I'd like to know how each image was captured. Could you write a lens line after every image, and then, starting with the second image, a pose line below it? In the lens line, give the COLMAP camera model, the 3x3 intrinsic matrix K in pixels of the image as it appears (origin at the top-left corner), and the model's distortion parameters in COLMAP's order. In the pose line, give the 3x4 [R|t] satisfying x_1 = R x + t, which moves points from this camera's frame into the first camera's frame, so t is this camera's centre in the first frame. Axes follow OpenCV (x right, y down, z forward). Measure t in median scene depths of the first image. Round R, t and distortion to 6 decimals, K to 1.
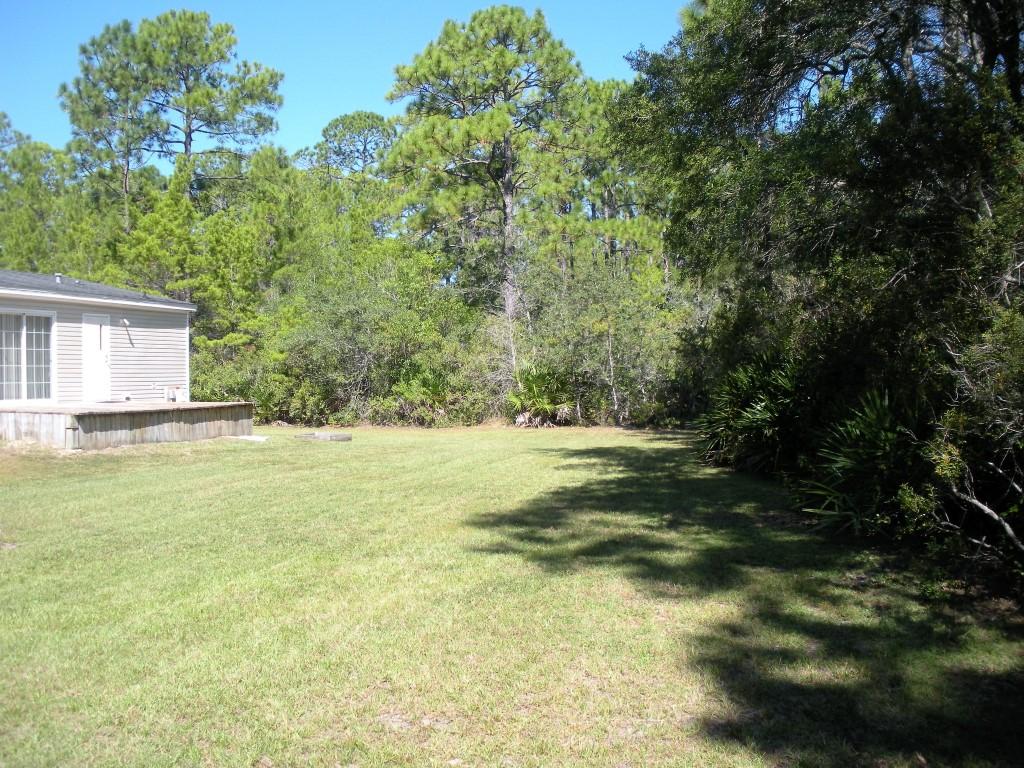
lens RADIAL K [[1087.2, 0, 512.0], [0, 1087.2, 384.0], [0, 0, 1]] dist [-0.275075, 0.306798]
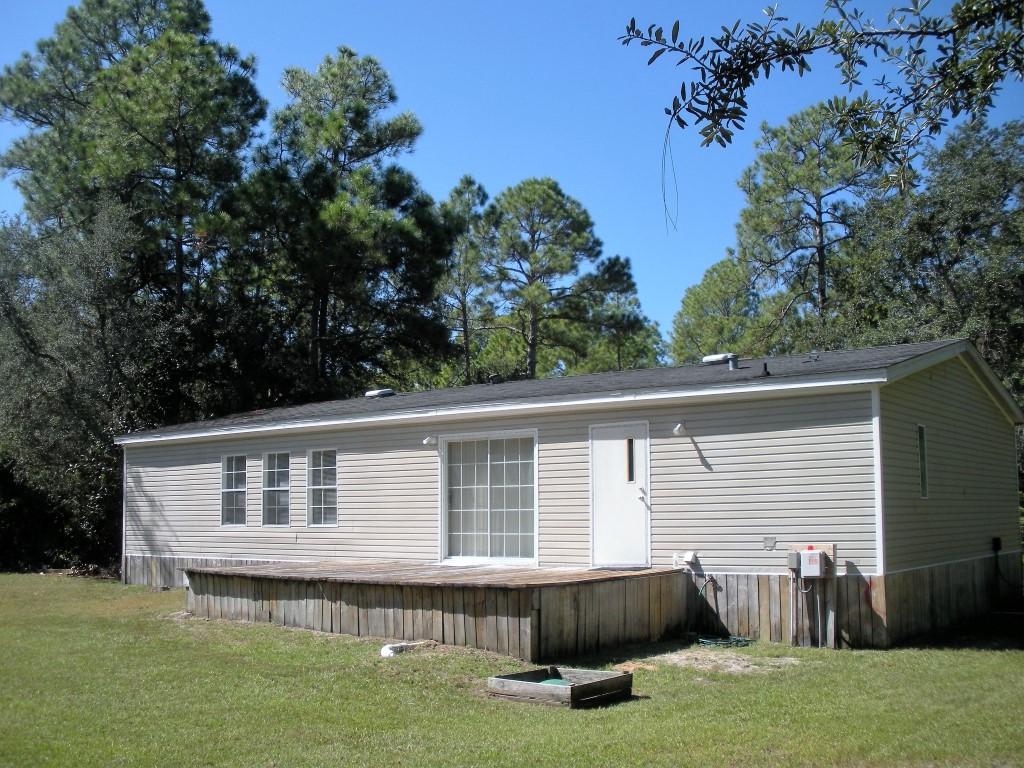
lens RADIAL K [[1087.2, 0, 512.0], [0, 1087.2, 384.0], [0, 0, 1]] dist [-0.275075, 0.306798]
pose [[-0.336781, -0.105905, -0.935608, 0.239257], [0.000195, 0.993647, -0.112545, -0.019101], [0.941583, -0.038086, -0.334621, 1.249139]]
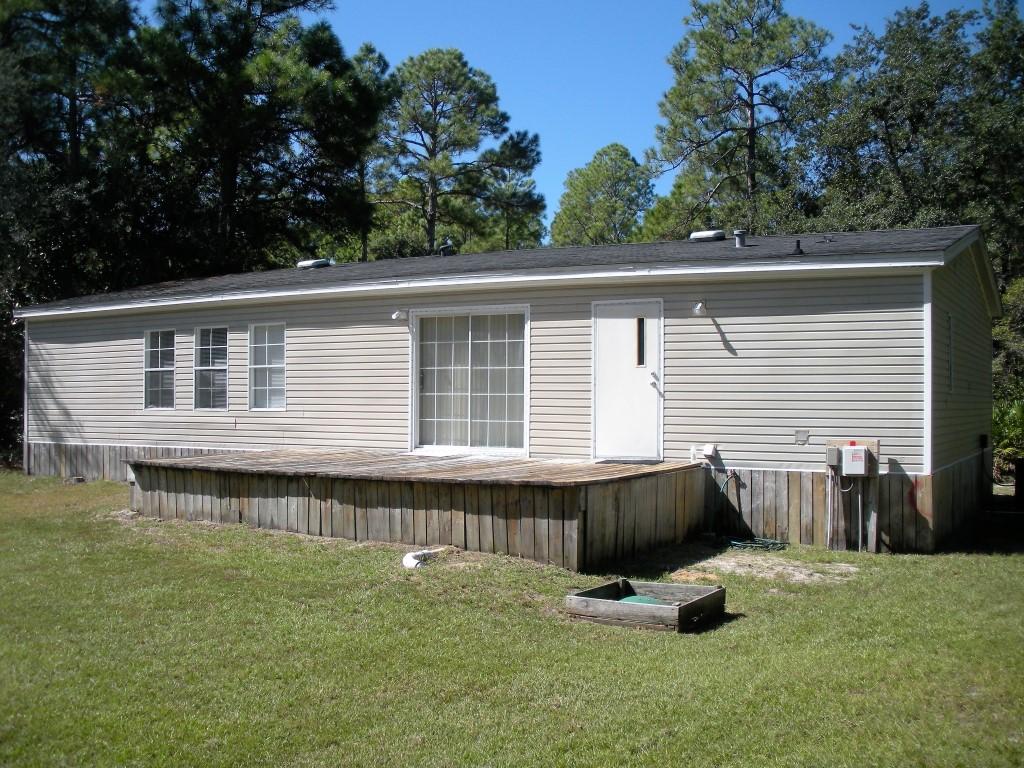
lens RADIAL K [[1087.2, 0, 512.0], [0, 1087.2, 384.0], [0, 0, 1]] dist [-0.275075, 0.306798]
pose [[-0.208163, -0.008818, -0.978054, 0.188234], [-0.014177, 0.999882, -0.005998, -0.019370], [0.977991, 0.012617, -0.208263, 1.146555]]
